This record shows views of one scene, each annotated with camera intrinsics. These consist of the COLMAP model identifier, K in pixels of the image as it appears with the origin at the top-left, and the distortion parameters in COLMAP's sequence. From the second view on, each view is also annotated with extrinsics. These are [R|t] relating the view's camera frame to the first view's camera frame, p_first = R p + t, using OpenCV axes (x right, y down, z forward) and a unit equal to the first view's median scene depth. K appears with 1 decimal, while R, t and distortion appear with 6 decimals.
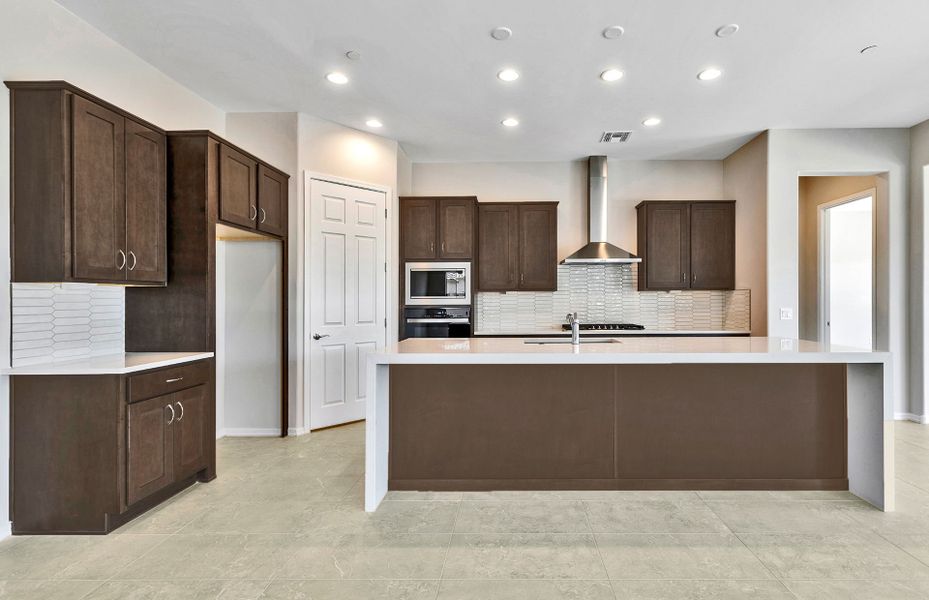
lens RADIAL K [[449.8, 0, 471.3], [0, 449.8, 301.6], [0, 0, 1]] dist [0.000537, 0.000264]
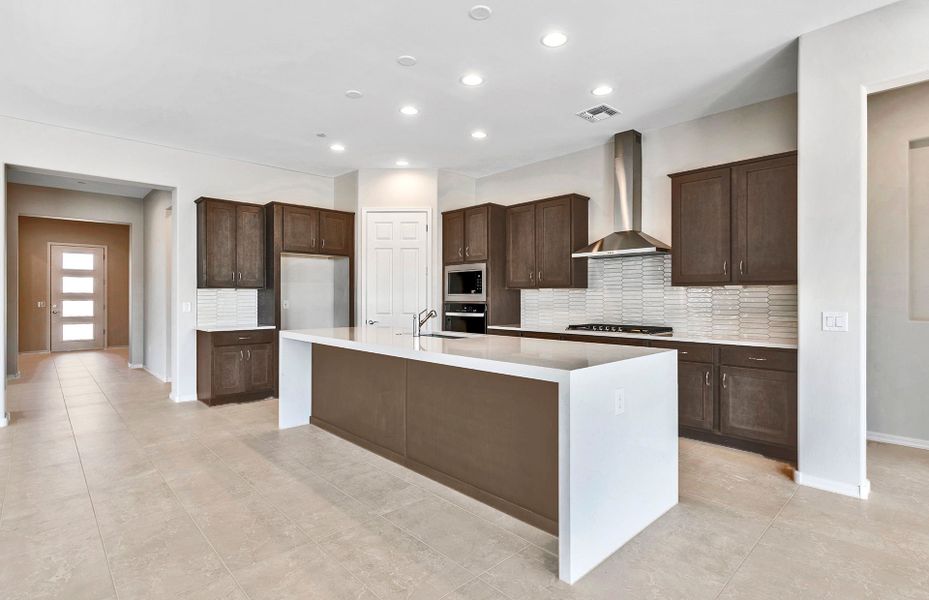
lens RADIAL K [[449.8, 0, 471.3], [0, 449.8, 301.6], [0, 0, 1]] dist [0.000537, 0.000264]
pose [[0.697904, 0.013498, -0.716064, 0.775091], [-0.003828, 0.999878, 0.015116, -0.008853], [0.716181, -0.007808, 0.697871, 0.198986]]
